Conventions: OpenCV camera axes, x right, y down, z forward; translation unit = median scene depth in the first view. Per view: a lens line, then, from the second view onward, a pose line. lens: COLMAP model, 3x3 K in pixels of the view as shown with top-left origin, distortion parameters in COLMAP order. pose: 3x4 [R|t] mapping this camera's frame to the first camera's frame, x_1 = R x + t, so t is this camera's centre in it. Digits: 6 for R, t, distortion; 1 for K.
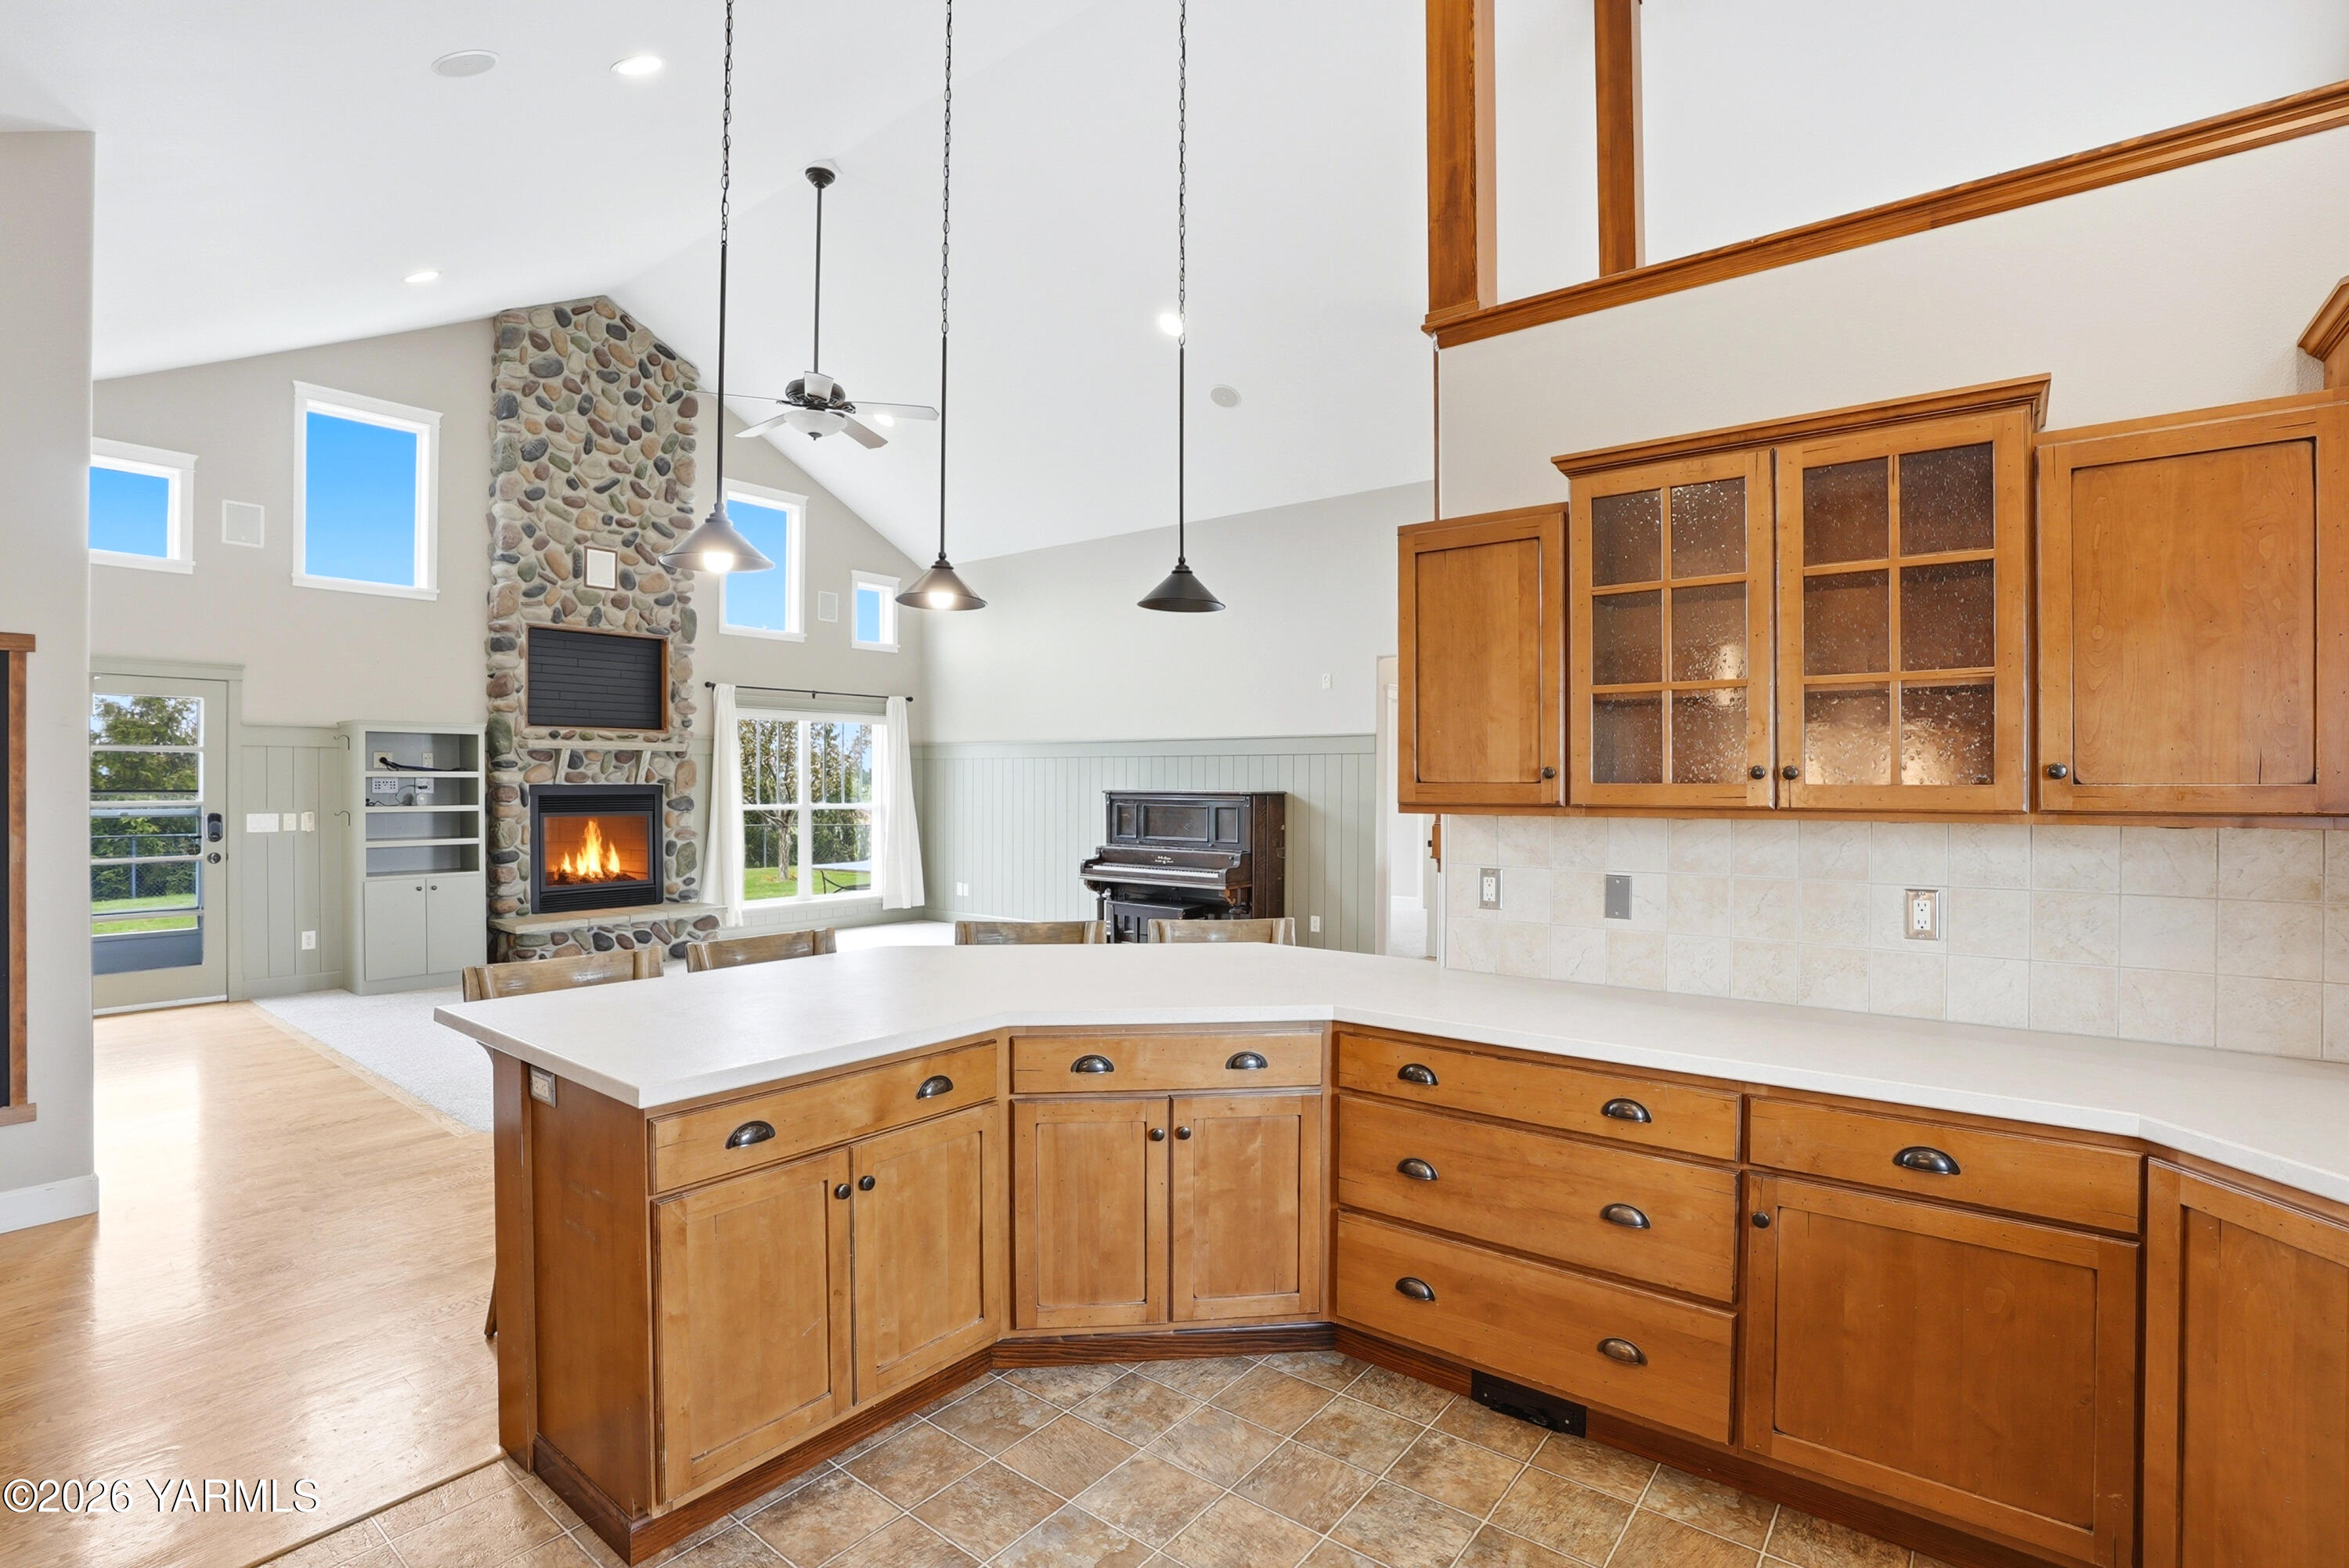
lens RADIAL K [[1102.5, 0, 1180.4], [0, 1102.5, 788.7], [0, 0, 1]] dist [-0.077721, 0.033526]
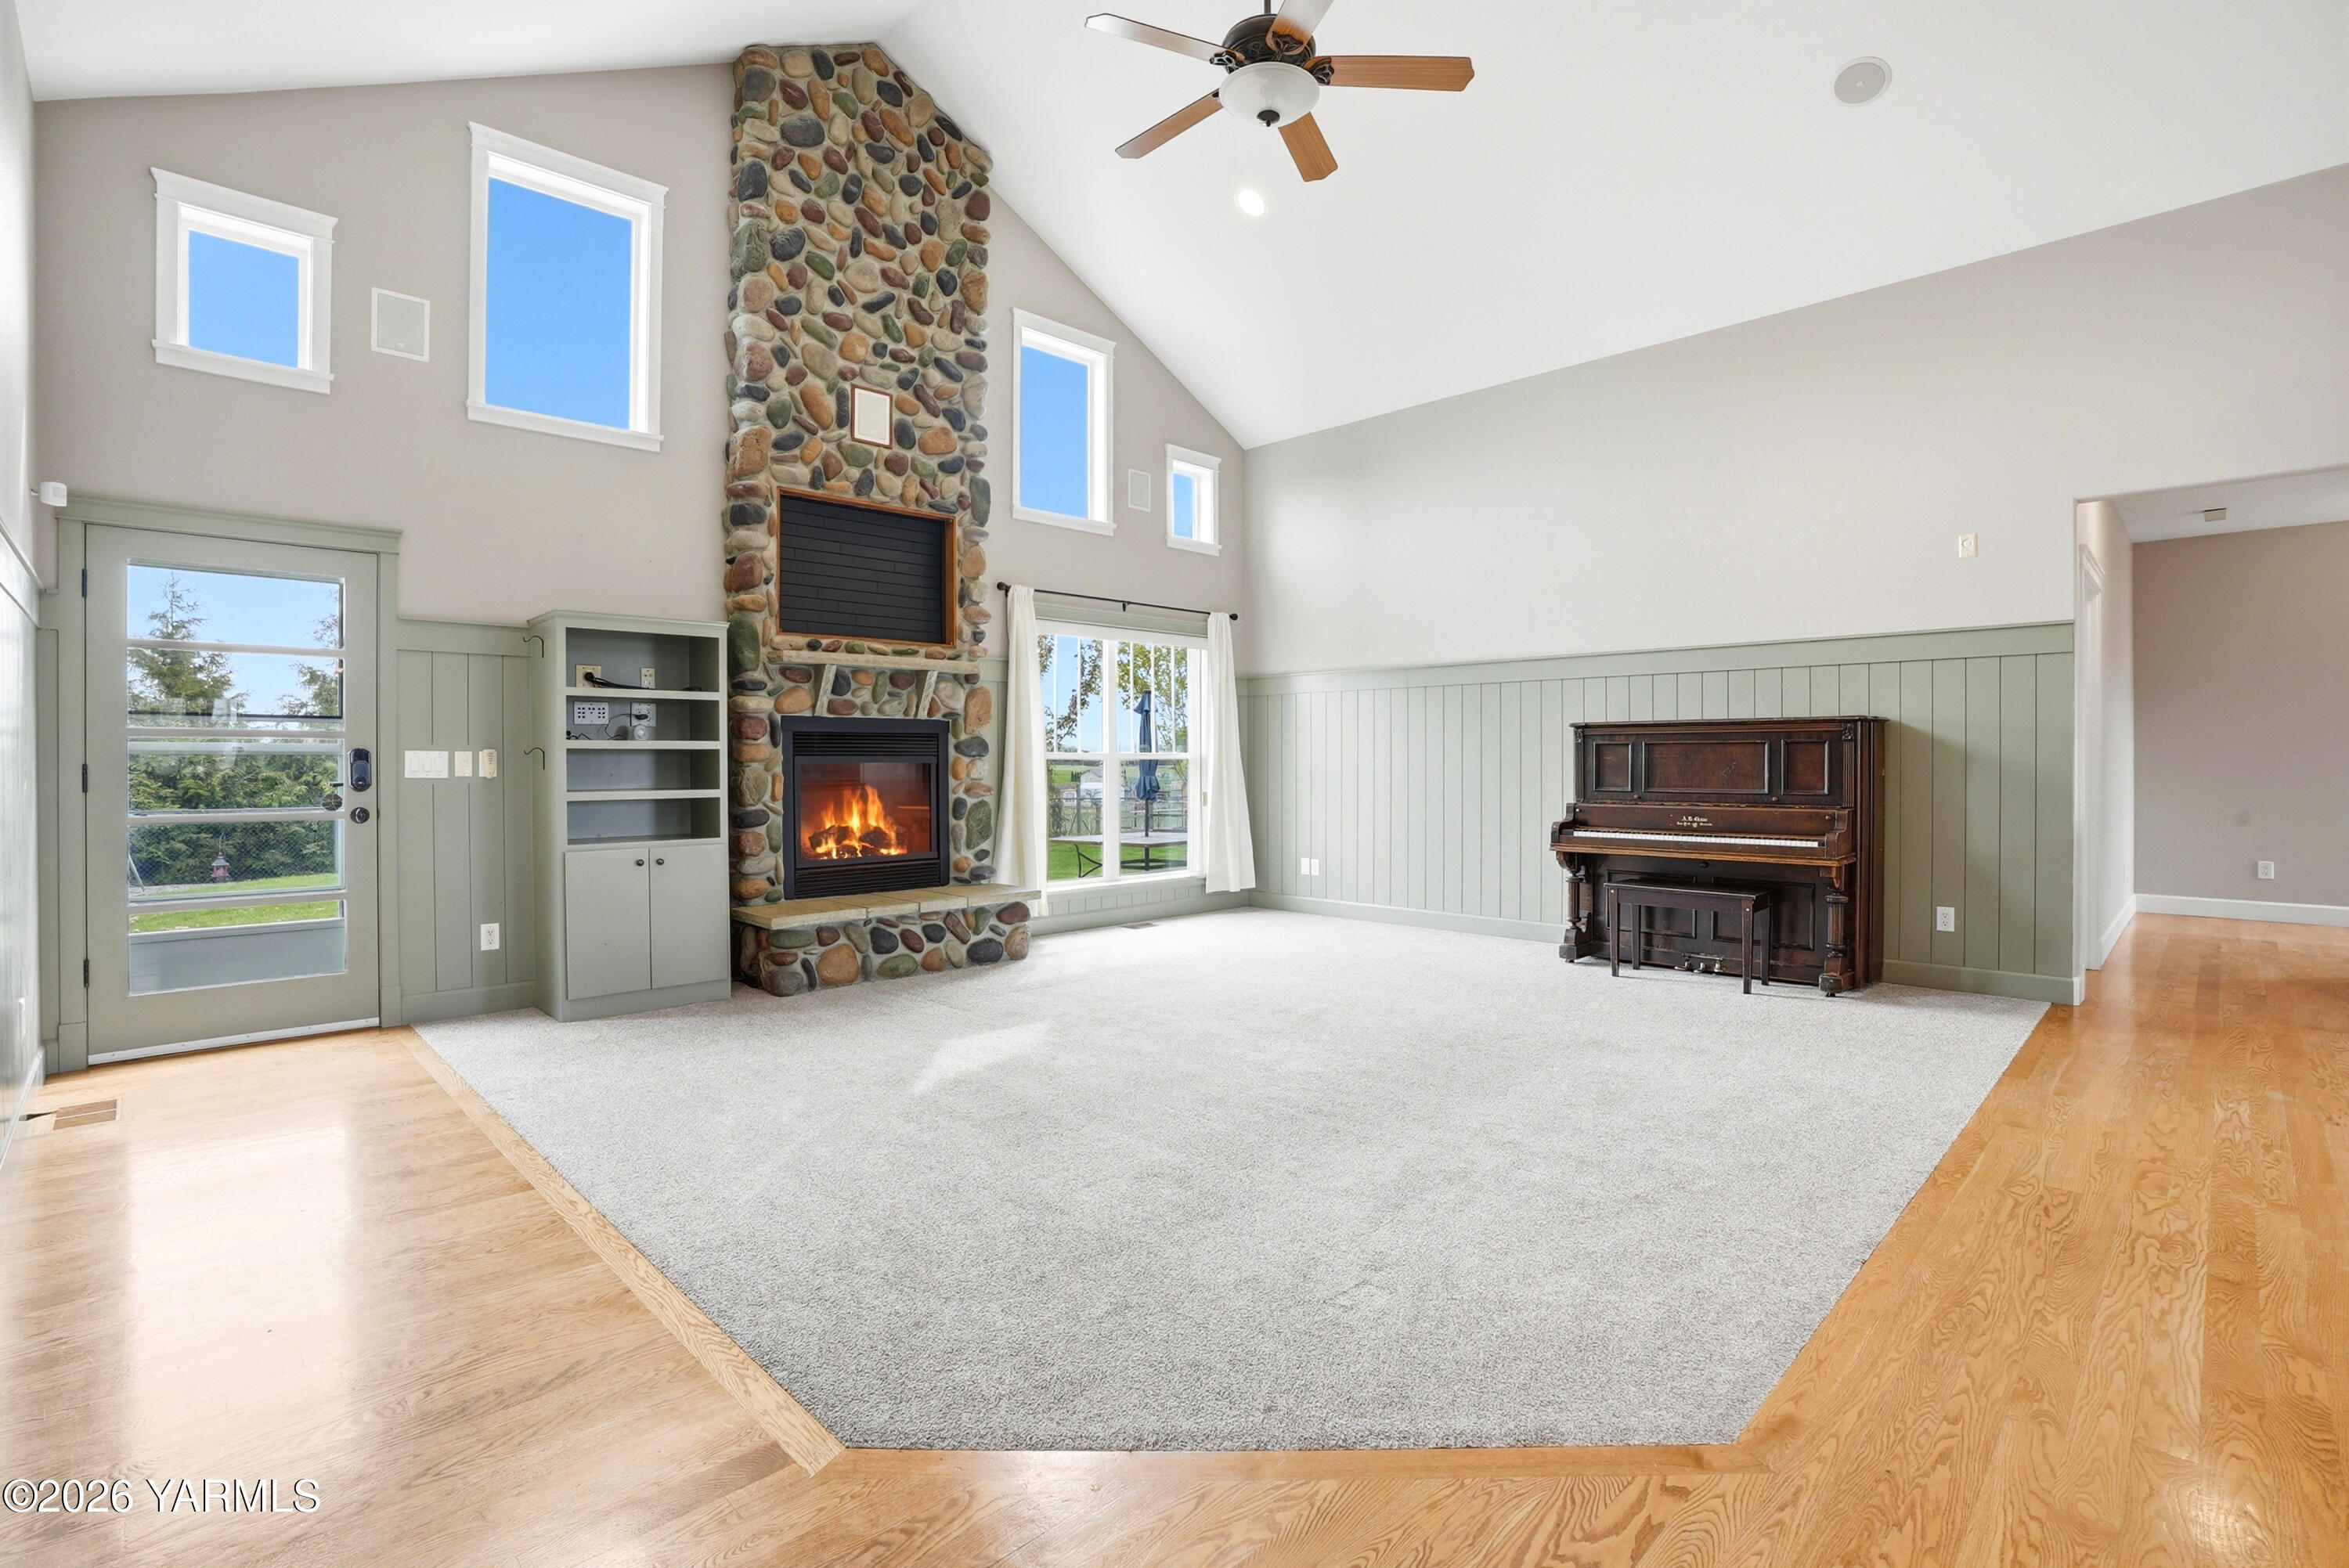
lens RADIAL K [[1094.1, 0, 1179.9], [0, 1094.1, 768.7], [0, 0, 1]] dist [-0.085415, 0.041070]
pose [[0.992122, -0.005448, -0.125157, -0.249141], [0.005501, 0.999985, 0.000077, 0.030986], [0.125154, -0.000765, 0.992137, 0.319107]]
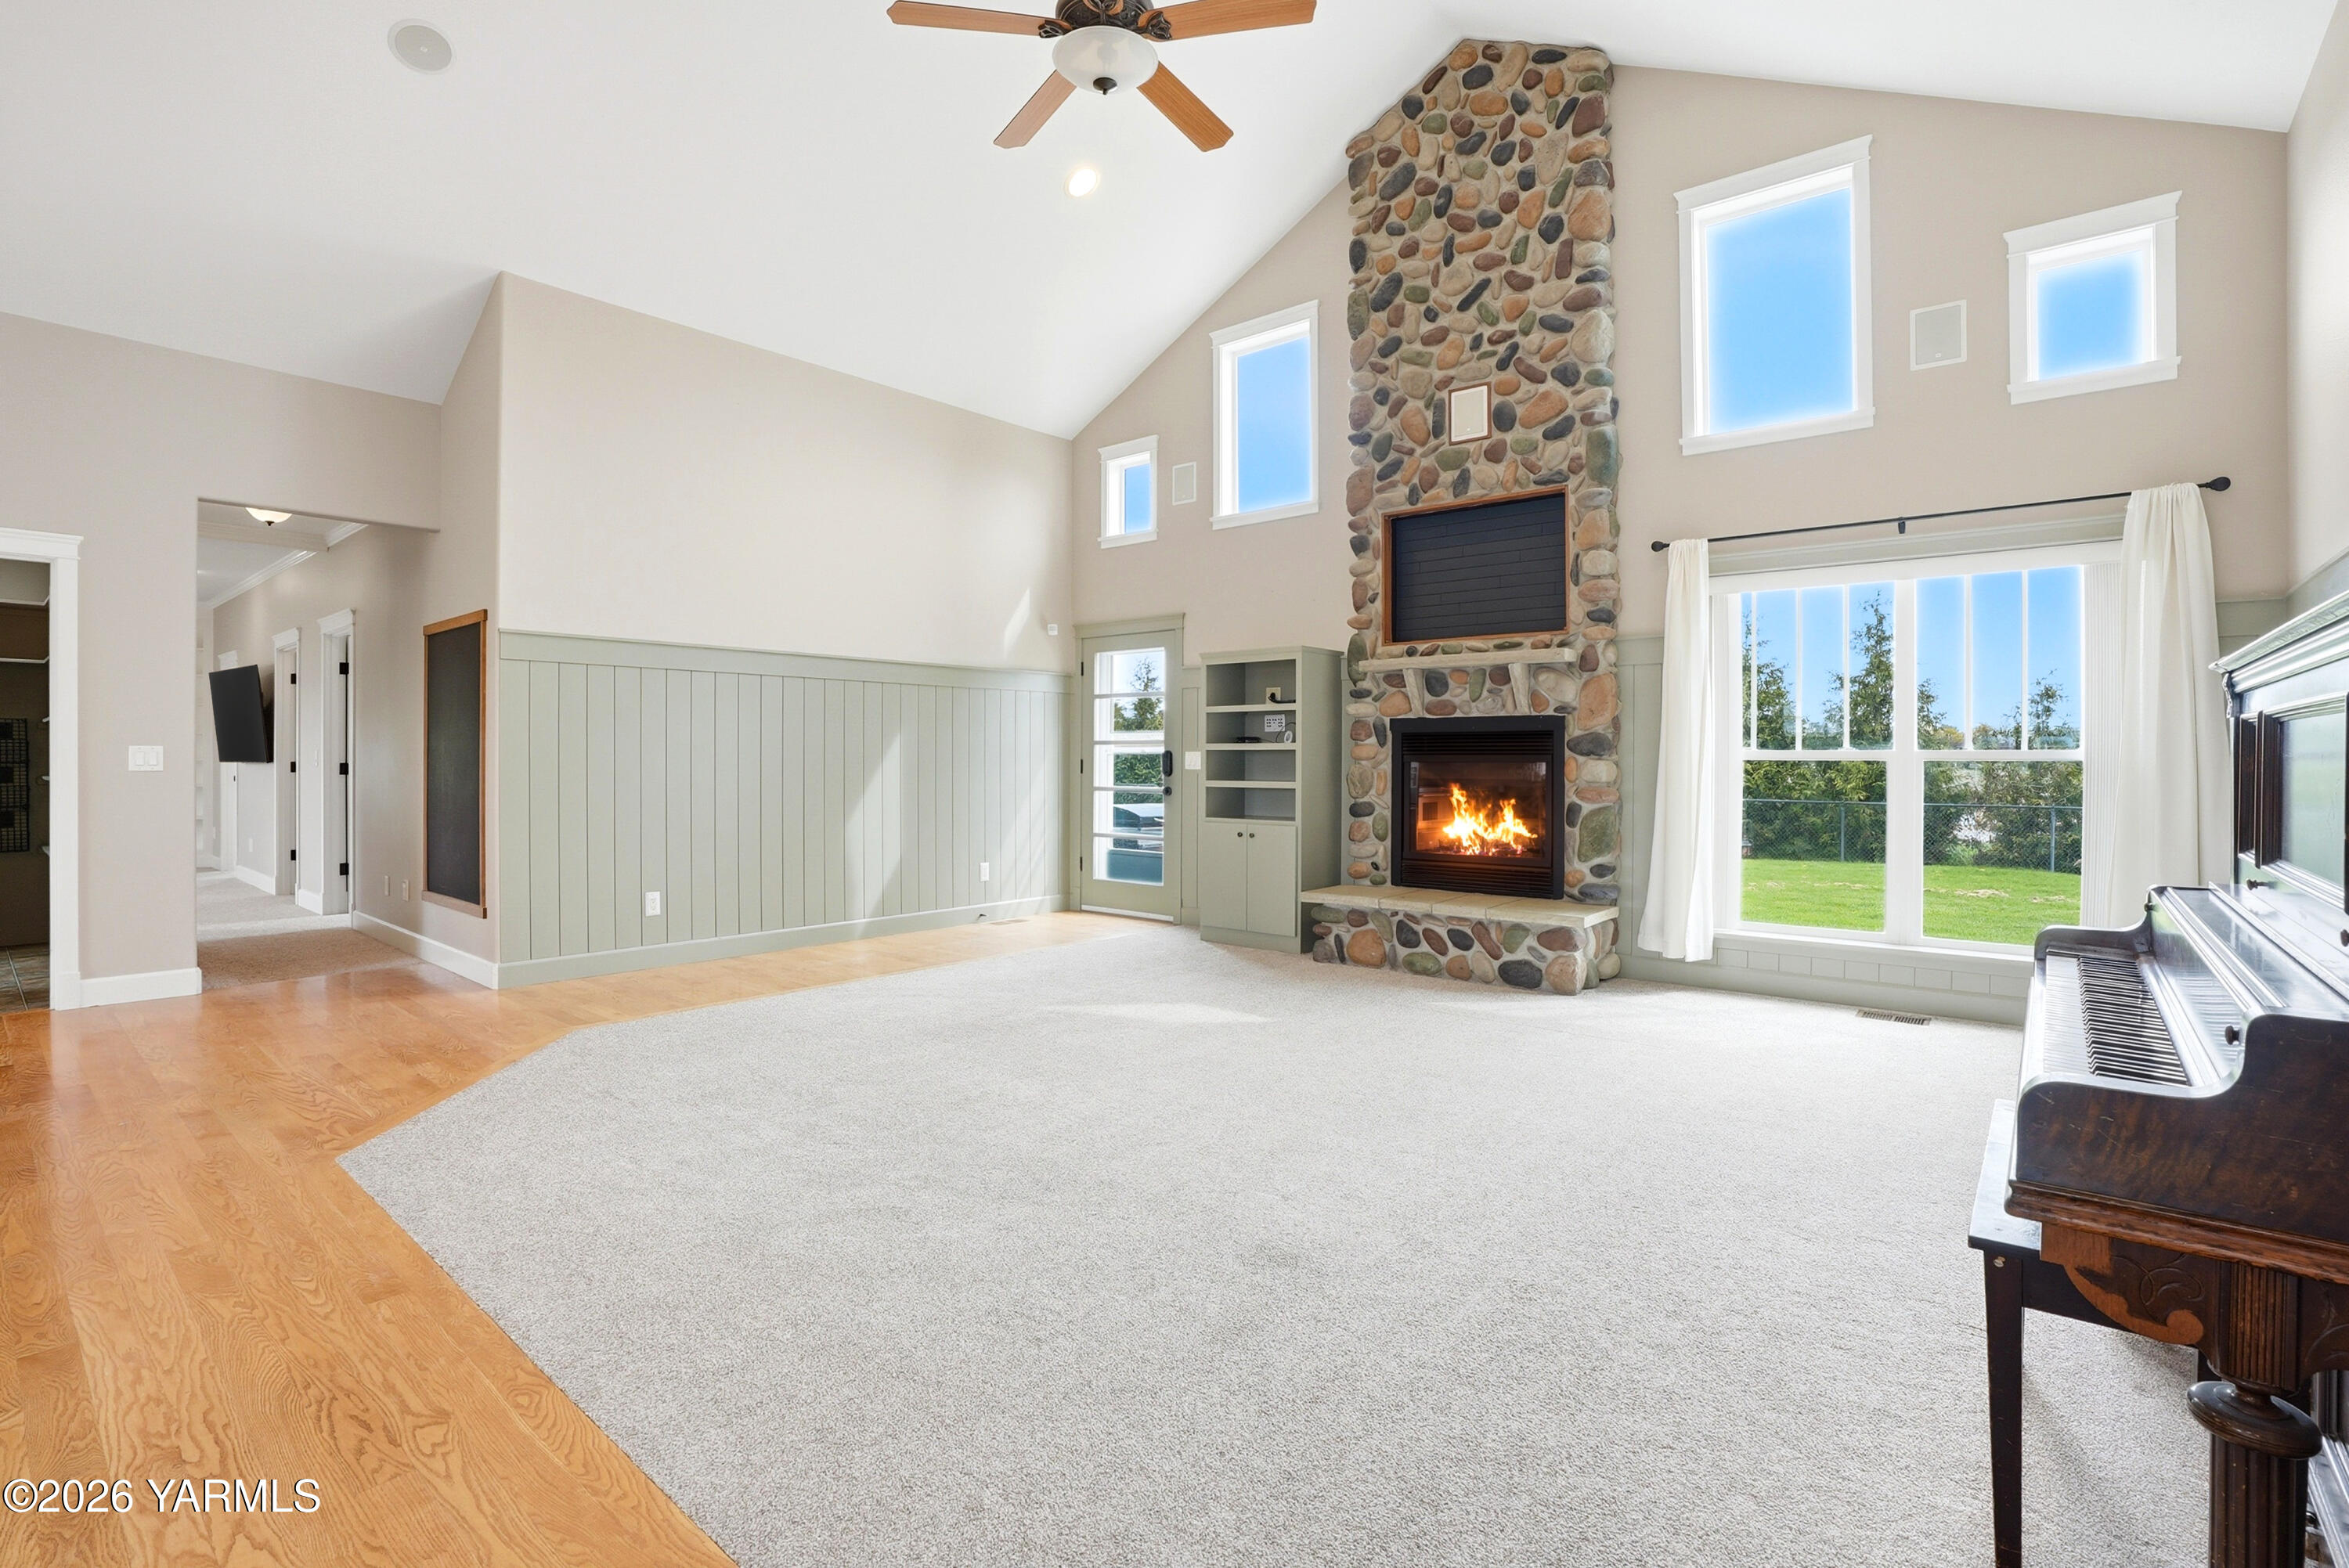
lens RADIAL K [[1094.1, 0, 1179.9], [0, 1094.1, 768.7], [0, 0, 1]] dist [-0.085415, 0.041070]
pose [[-0.034711, 0.004227, -0.999388, 0.183901], [-0.010732, 0.999932, 0.004602, 0.029339], [0.999340, 0.010886, -0.034664, 0.846222]]
